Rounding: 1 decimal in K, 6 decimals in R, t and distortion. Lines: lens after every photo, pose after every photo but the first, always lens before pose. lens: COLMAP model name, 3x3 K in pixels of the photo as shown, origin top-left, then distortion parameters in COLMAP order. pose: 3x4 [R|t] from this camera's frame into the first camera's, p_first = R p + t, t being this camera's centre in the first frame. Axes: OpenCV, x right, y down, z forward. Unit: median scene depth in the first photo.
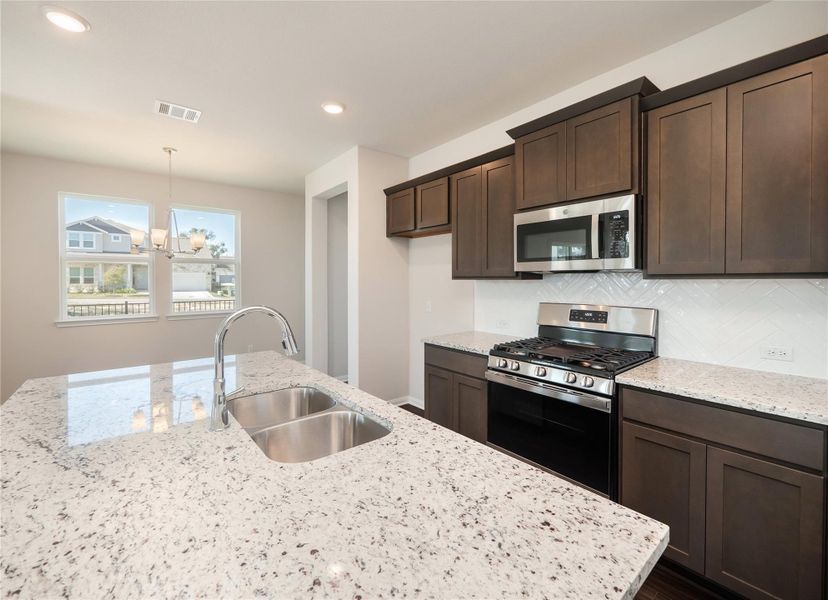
lens RADIAL K [[358.4, 0, 414.0], [0, 358.4, 284.2], [0, 0, 1]] dist [0.001166, -0.000065]
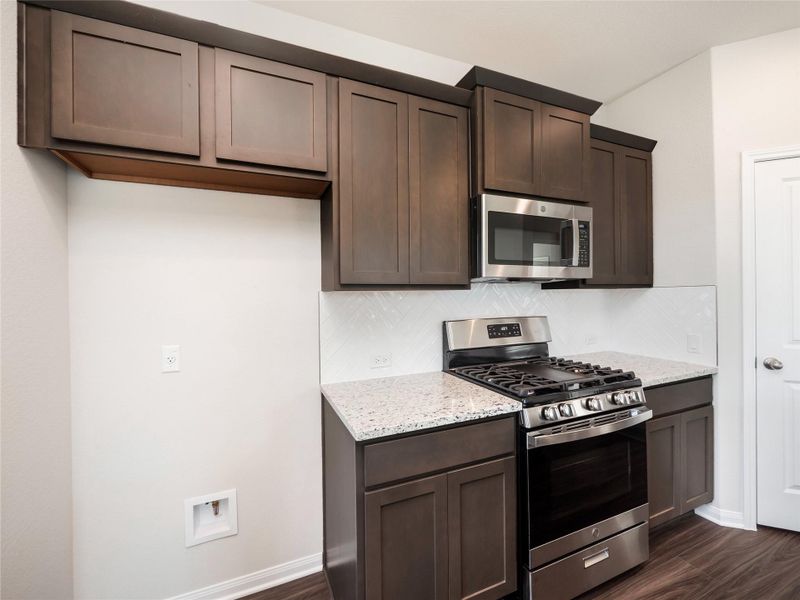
lens RADIAL K [[333.9, 0, 396.7], [0, 333.9, 296.4], [0, 0, 1]] dist [-0.007142, 0.000107]
pose [[0.285567, -0.005615, 0.958342, -0.385990], [0.022568, 0.999745, -0.000868, -0.002070], [-0.958093, 0.021876, 0.285621, 0.994364]]
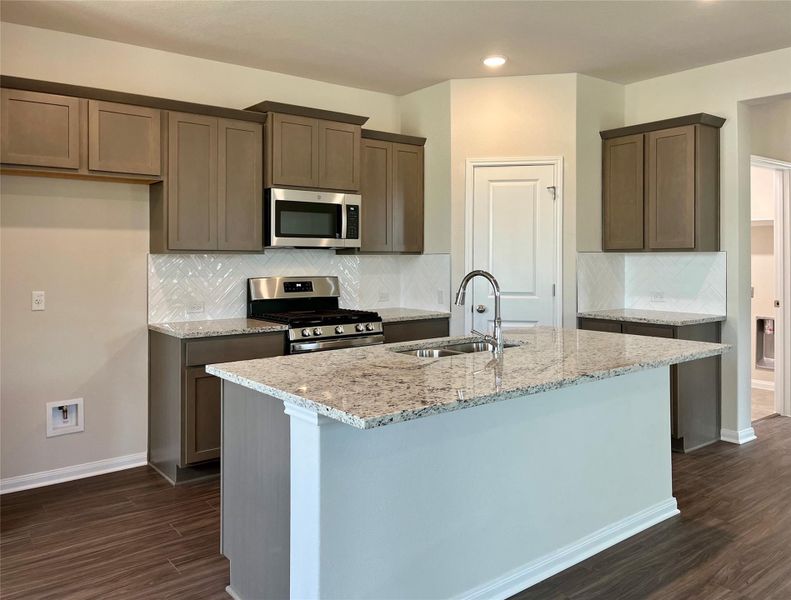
lens RADIAL K [[624.1, 0, 385.6], [0, 624.1, 261.4], [0, 0, 1]] dist [0.032439, -0.010771]
pose [[0.035392, -0.004141, 0.999365, -1.454796], [0.010659, 0.999936, 0.003766, 0.004288], [-0.999317, 0.010519, 0.035434, 0.636187]]
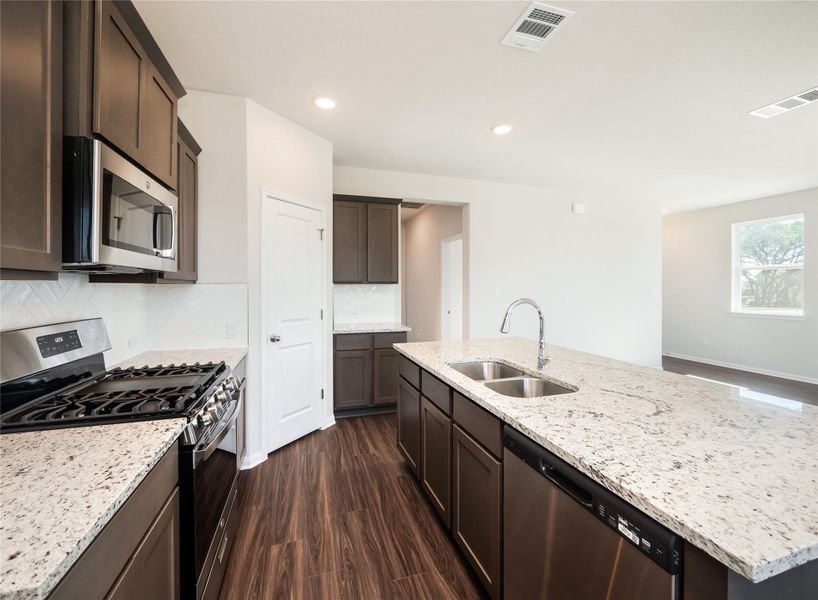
lens RADIAL K [[346.4, 0, 405.5], [0, 346.4, 288.8], [0, 0, 1]] dist [-0.006206, 0.000047]
pose [[-0.920490, -0.001548, 0.390764, -0.268682], [0.003957, 0.999904, 0.013282, -0.006460], [-0.390747, 0.013772, -0.920395, 1.275679]]
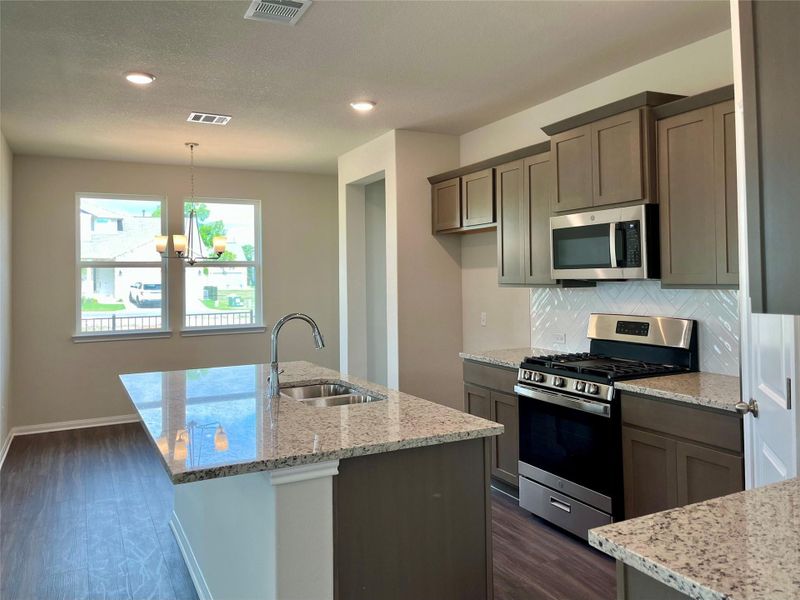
lens RADIAL K [[635.4, 0, 400.9], [0, 635.4, 274.4], [0, 0, 1]] dist [0.072555, 0.002291]
pose [[0.977468, -0.014423, -0.210592, 0.251272], [0.011008, 0.999788, -0.017378, -0.024191], [0.210798, 0.014668, 0.977420, -0.695411]]
